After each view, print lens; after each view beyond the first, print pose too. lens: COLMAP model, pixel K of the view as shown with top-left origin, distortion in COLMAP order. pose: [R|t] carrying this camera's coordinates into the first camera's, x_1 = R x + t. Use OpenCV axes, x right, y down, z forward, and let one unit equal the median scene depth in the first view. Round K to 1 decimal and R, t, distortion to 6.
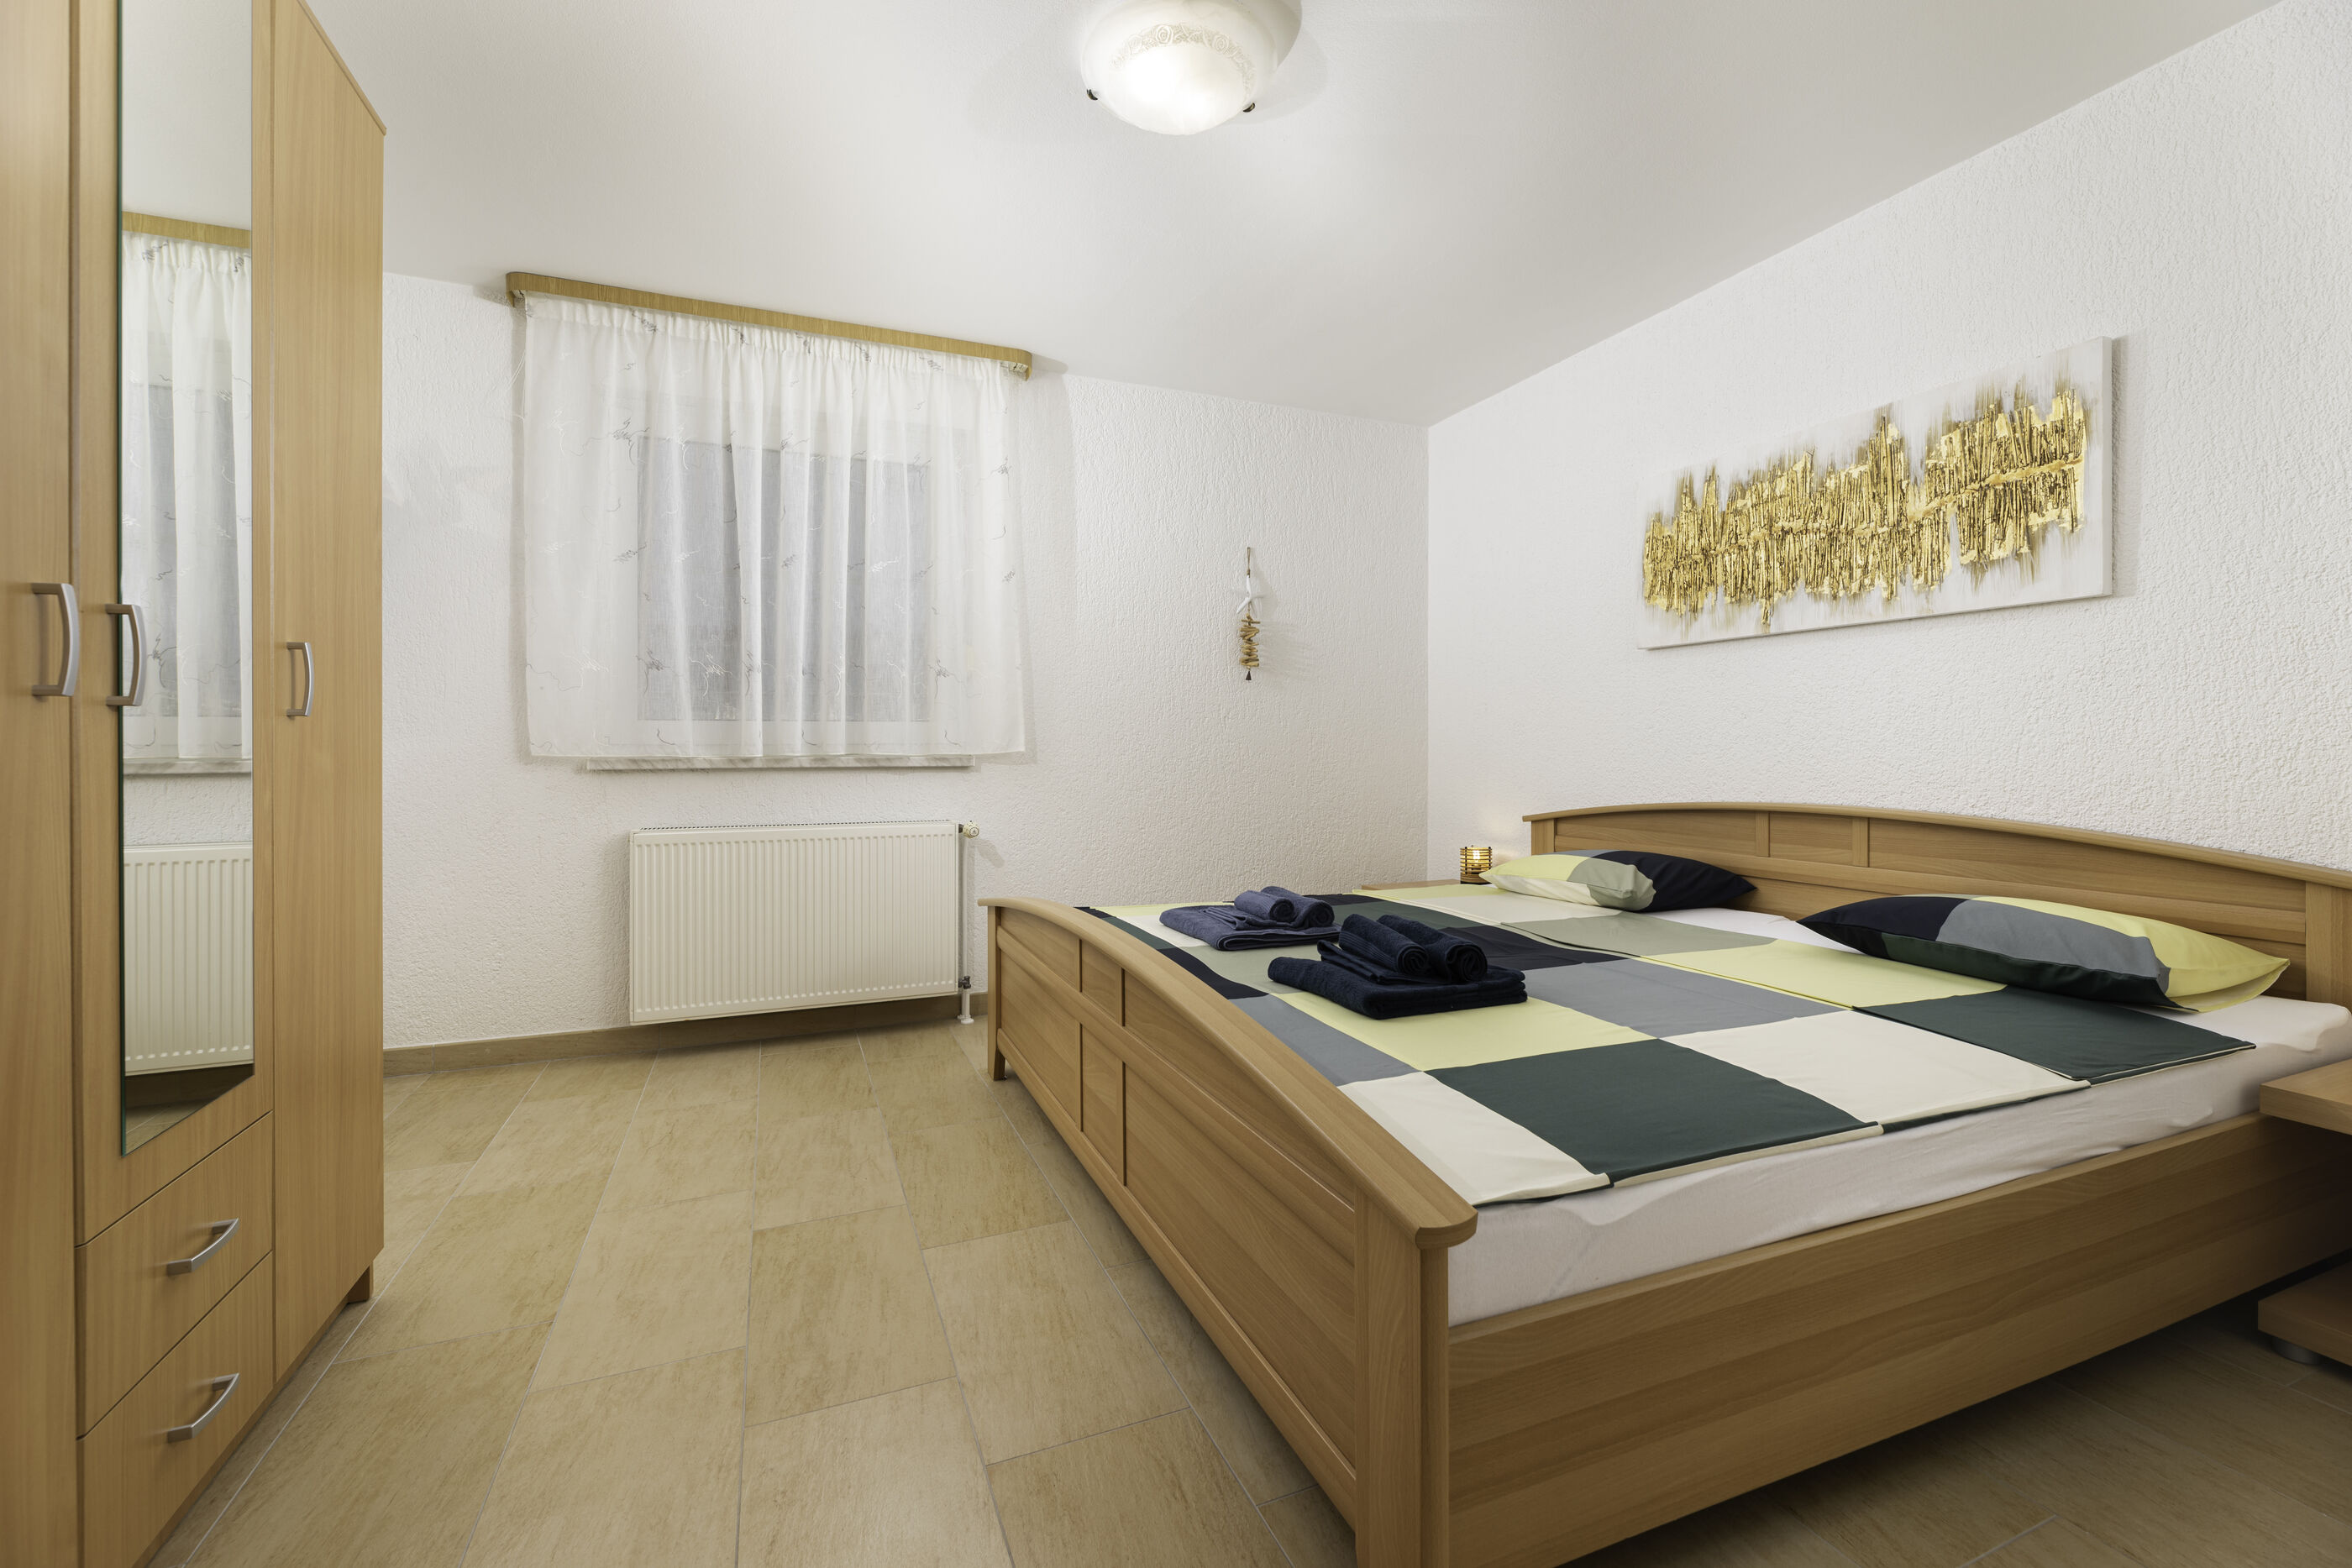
lens RADIAL K [[956.3, 0, 1170.1], [0, 956.3, 757.8], [0, 0, 1]] dist [0.000186, -0.000012]
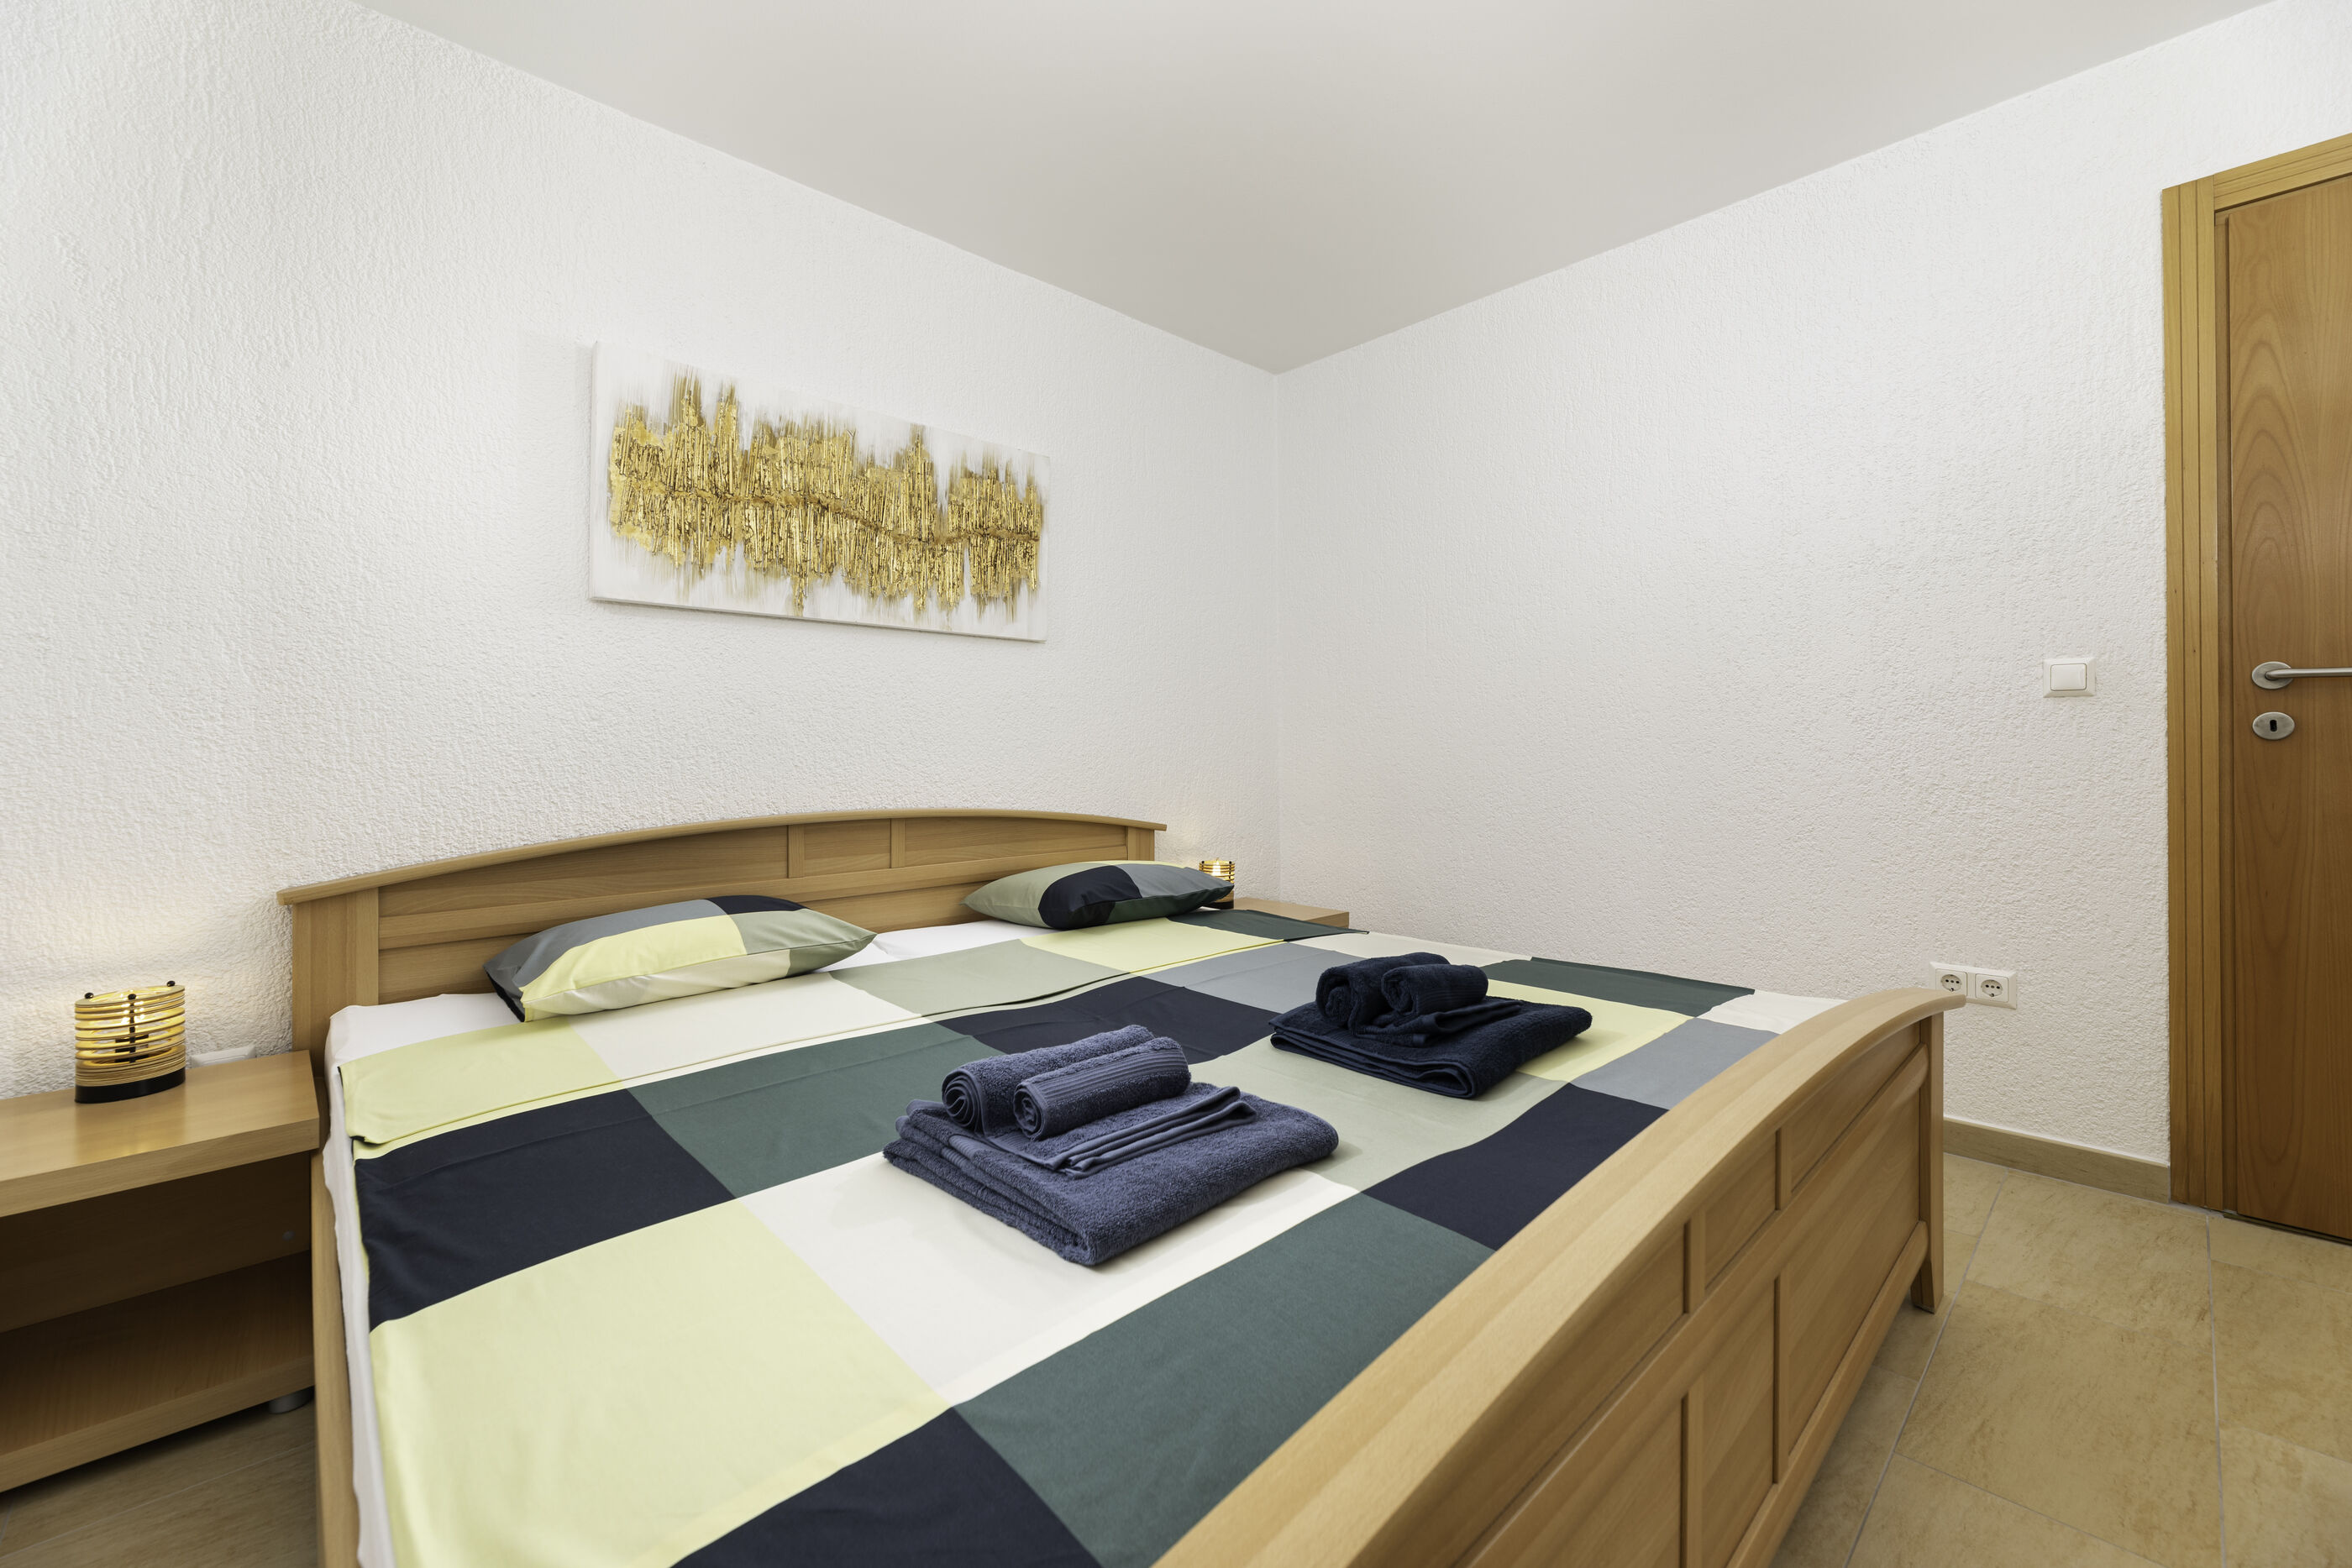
lens RADIAL K [[956.3, 0, 1170.1], [0, 956.3, 757.8], [0, 0, 1]] dist [0.000186, -0.000012]
pose [[-0.360402, 0.002235, 0.932795, -0.299512], [0.015283, 0.999877, 0.003509, -0.001444], [-0.932672, 0.015520, -0.360391, 1.012049]]
